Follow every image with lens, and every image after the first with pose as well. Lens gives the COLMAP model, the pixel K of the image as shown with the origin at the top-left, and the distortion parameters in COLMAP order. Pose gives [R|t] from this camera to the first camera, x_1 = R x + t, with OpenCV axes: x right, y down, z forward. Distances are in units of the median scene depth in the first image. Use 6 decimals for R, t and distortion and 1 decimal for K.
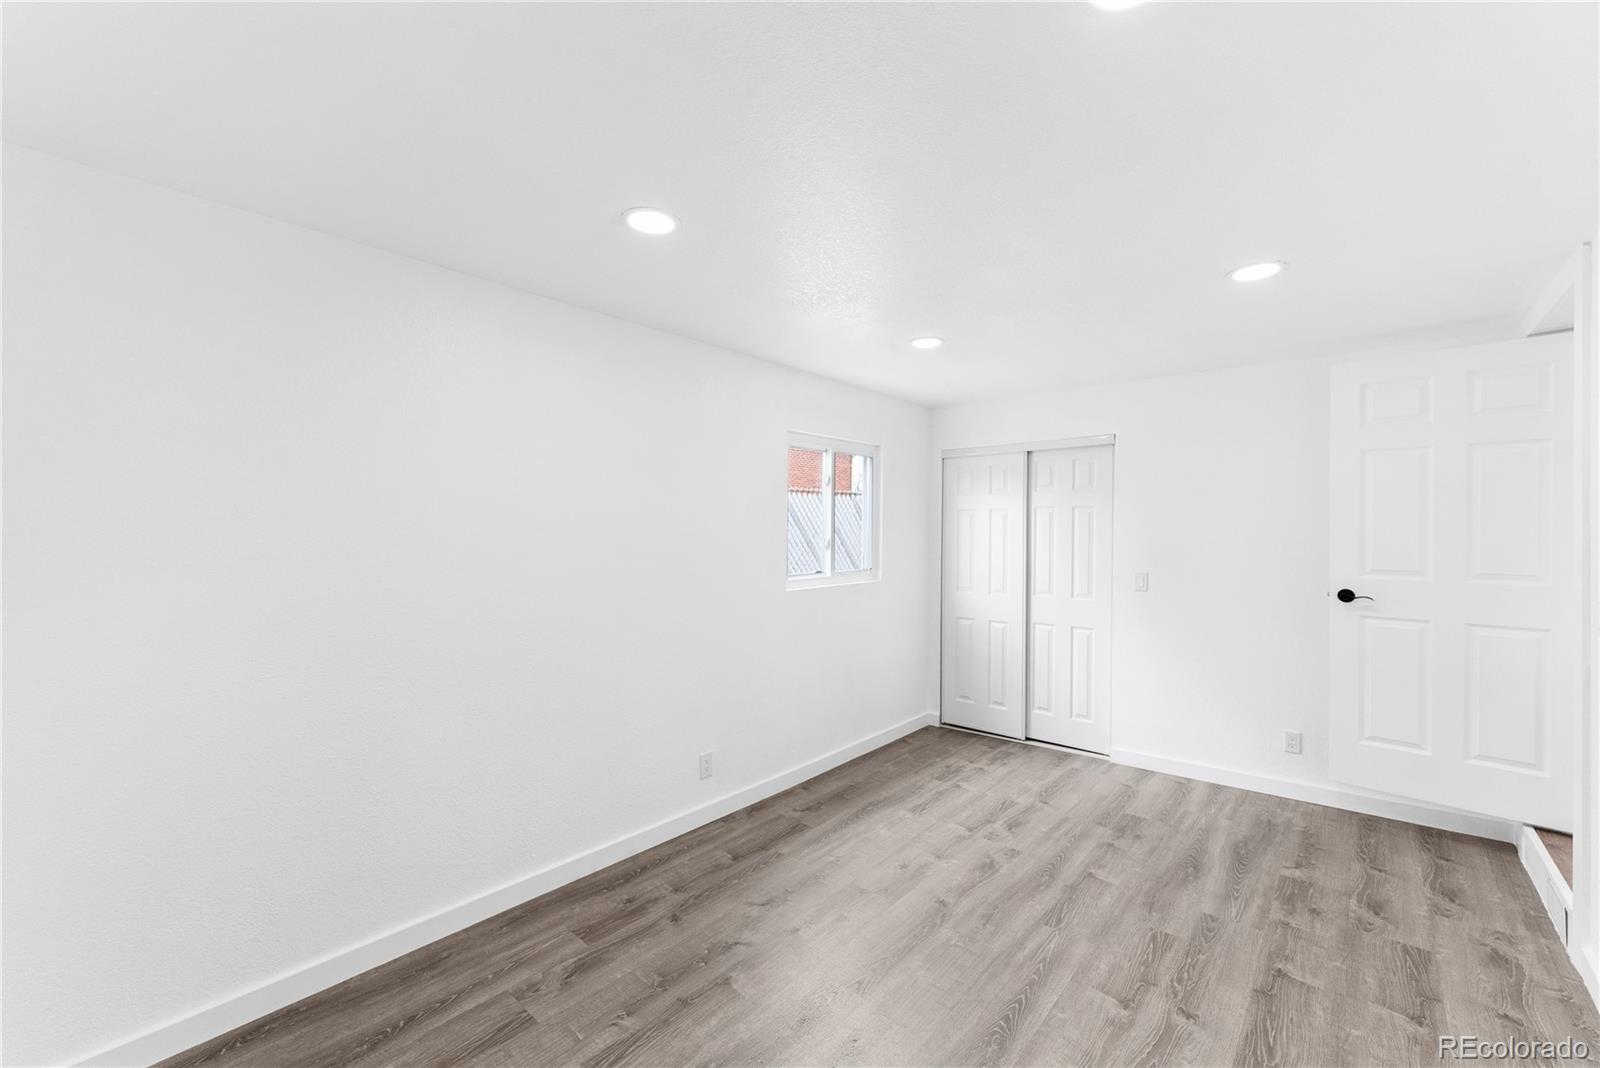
lens RADIAL K [[641.4, 0, 795.3], [0, 641.4, 528.7], [0, 0, 1]] dist [-0.001841, -0.000111]
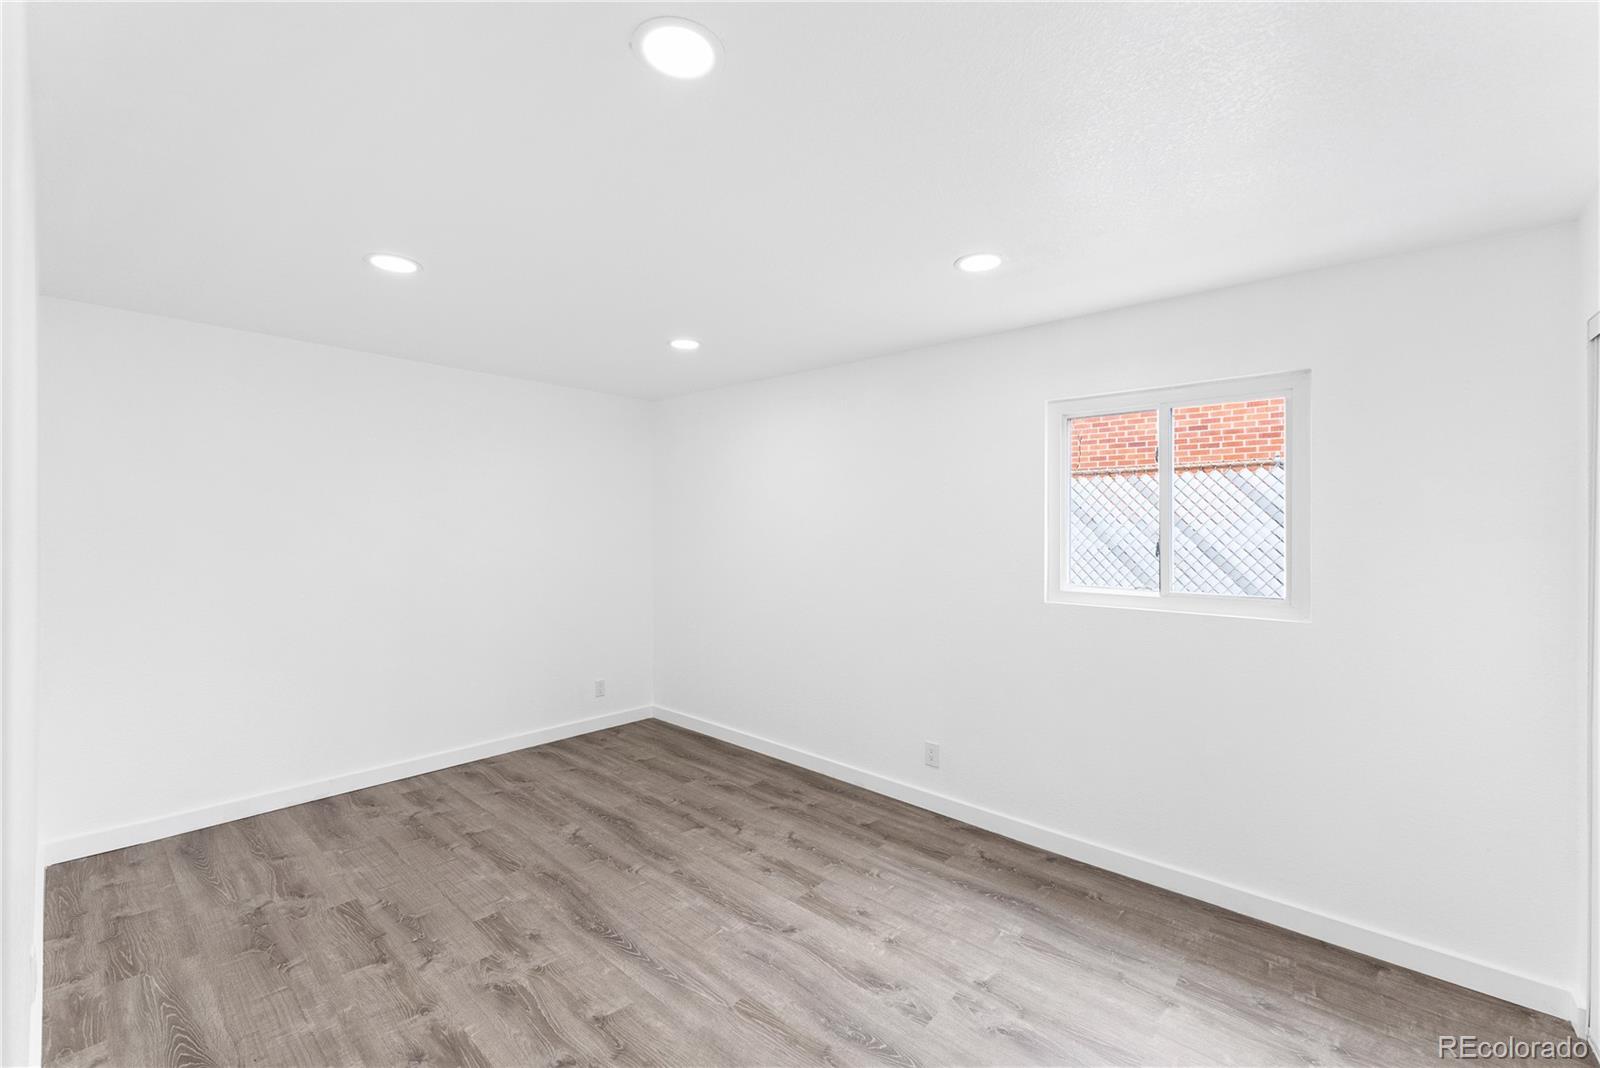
lens RADIAL K [[641.4, 0, 795.3], [0, 641.4, 528.7], [0, 0, 1]] dist [-0.001841, -0.000111]
pose [[0.012213, 0.005103, -0.999912, 0.978208], [-0.003475, 0.999981, 0.005061, 0.003097], [0.999919, 0.003413, 0.012231, 0.849880]]
